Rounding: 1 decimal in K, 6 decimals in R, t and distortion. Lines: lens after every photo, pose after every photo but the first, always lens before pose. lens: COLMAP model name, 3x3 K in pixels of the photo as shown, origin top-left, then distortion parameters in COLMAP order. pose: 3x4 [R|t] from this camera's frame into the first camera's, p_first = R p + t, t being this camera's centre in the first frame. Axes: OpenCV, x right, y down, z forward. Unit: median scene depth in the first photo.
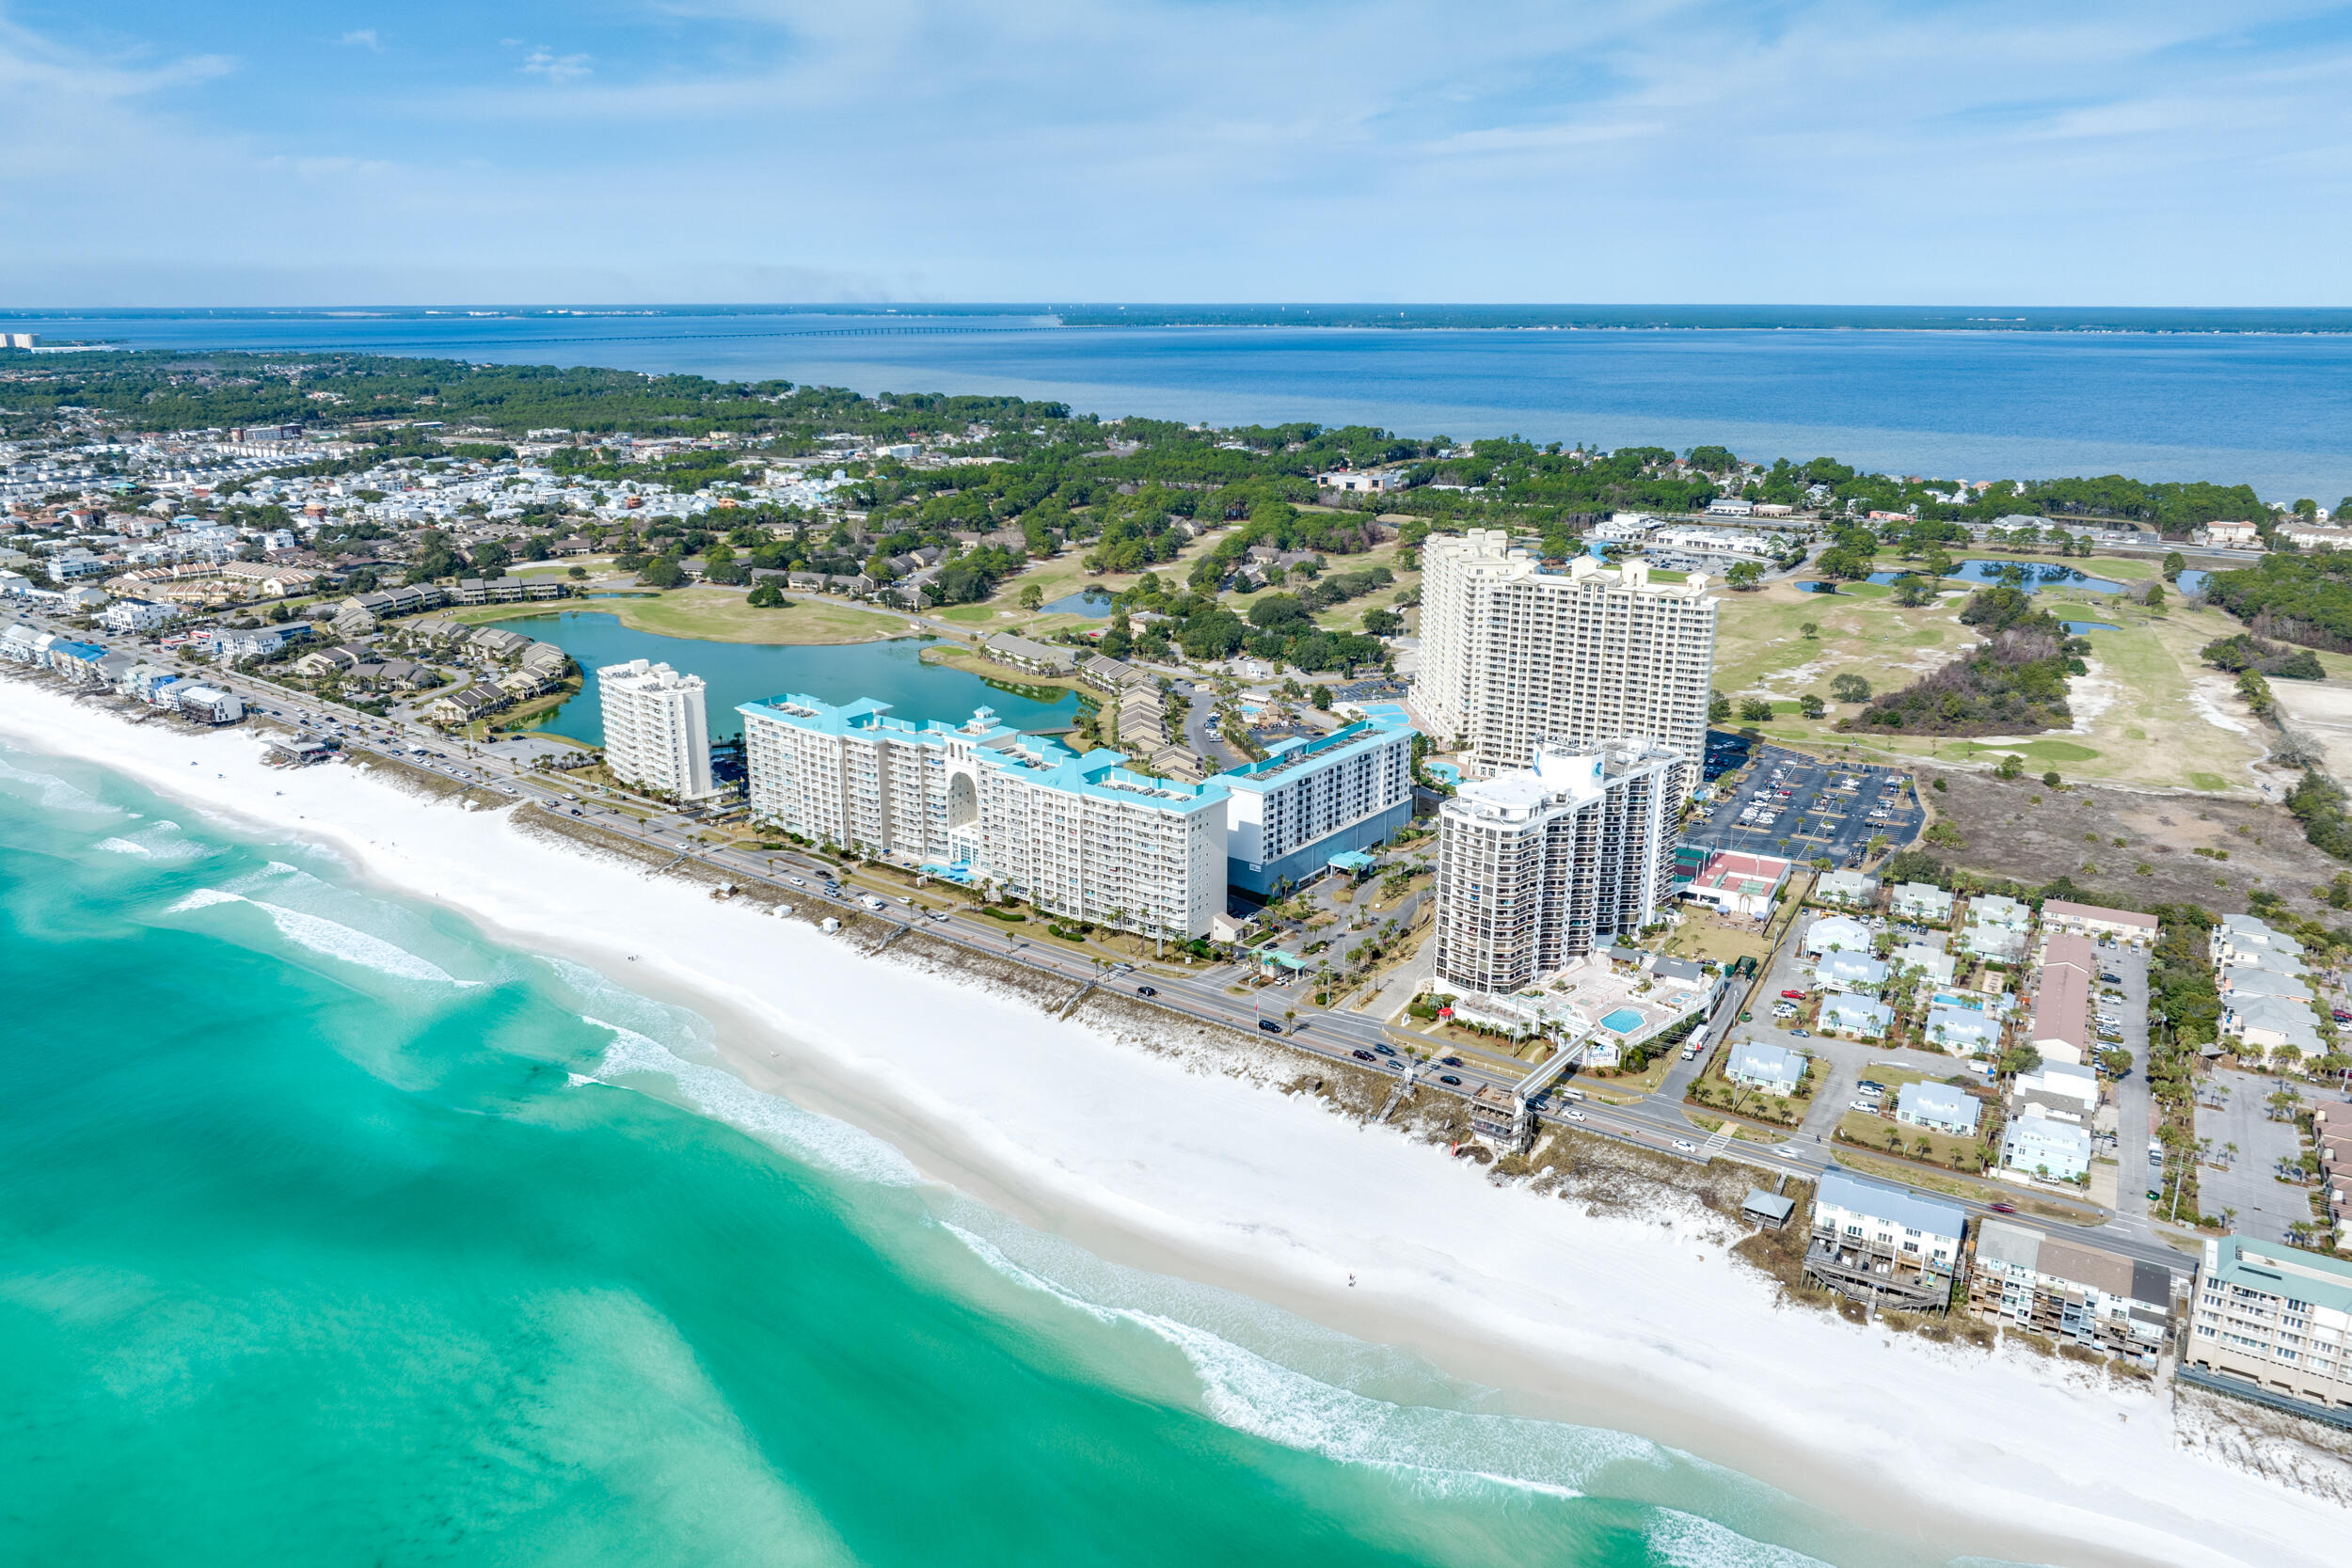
lens RADIAL K [[1700.0, 0, 1176.0], [0, 1700.0, 784.0], [0, 0, 1]] dist [0.000477, -0.001003]
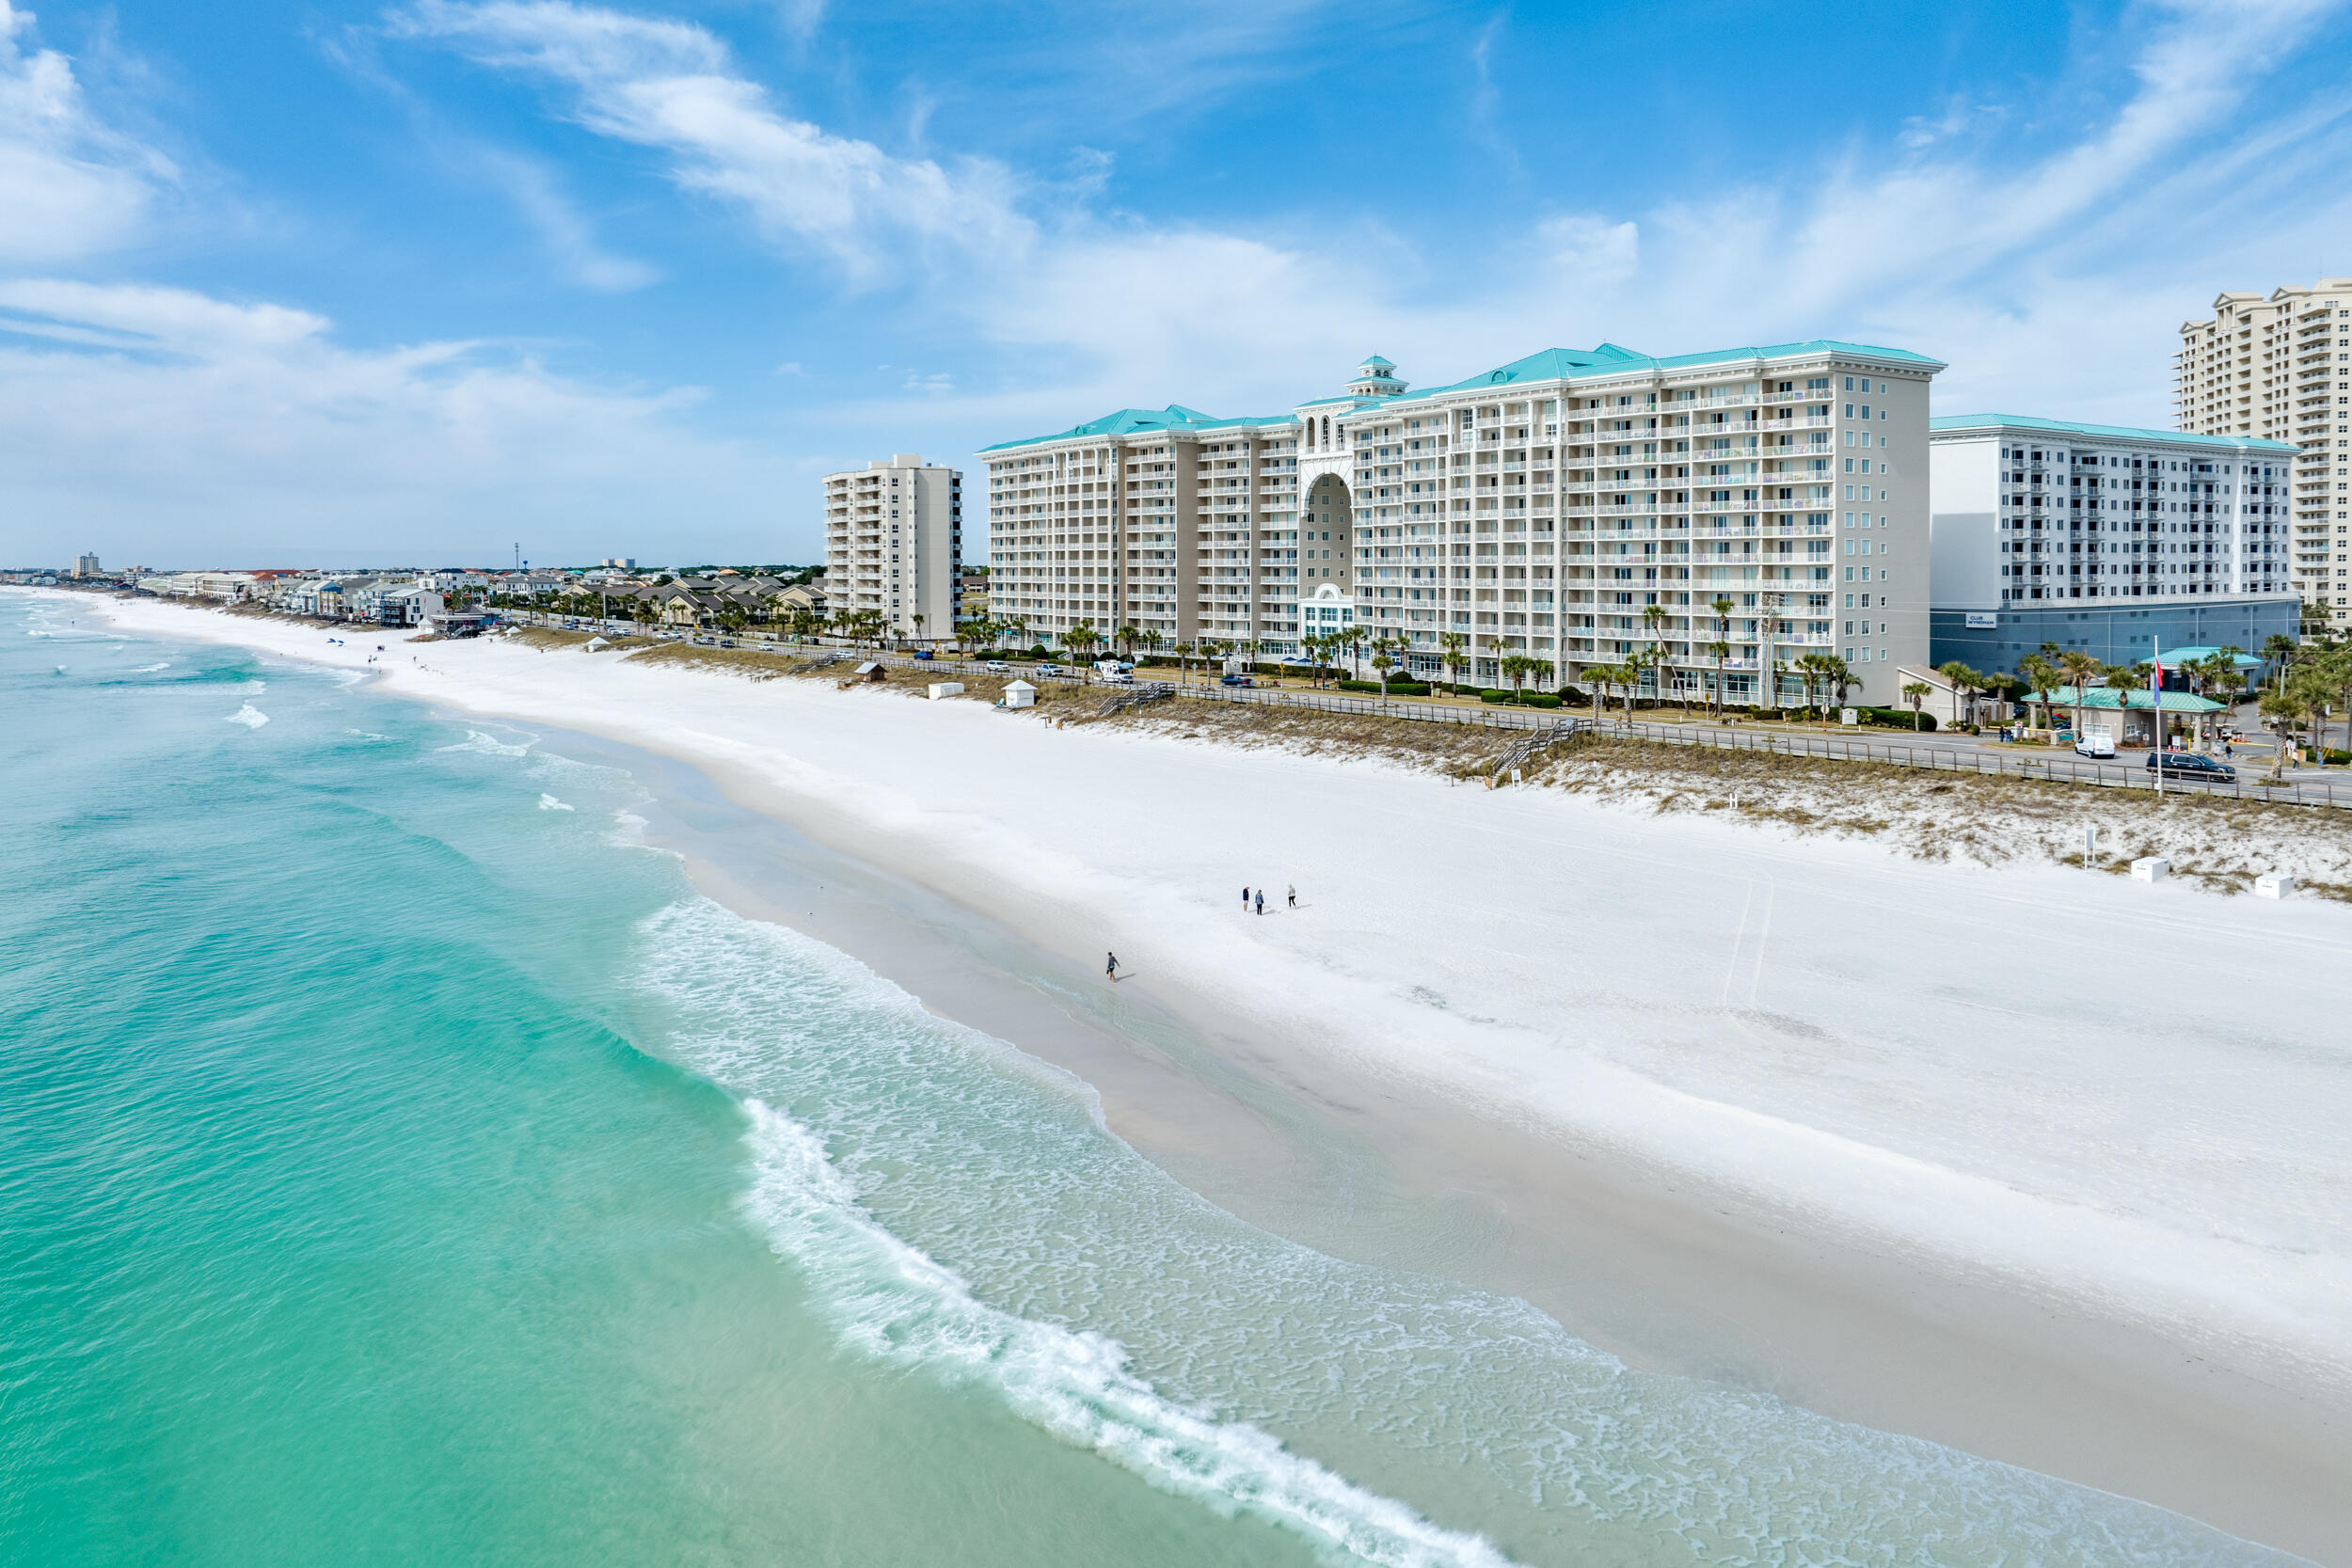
lens RADIAL K [[1687.4, 0, 1189.2], [0, 1687.4, 551.0], [0, 0, 1]] dist [-0.001096, 0.001364]
pose [[0.960291, -0.004165, -0.278969, -0.026021], [-0.079456, 0.954401, -0.287760, 0.170496], [0.267447, 0.298500, 0.916171, 0.554908]]
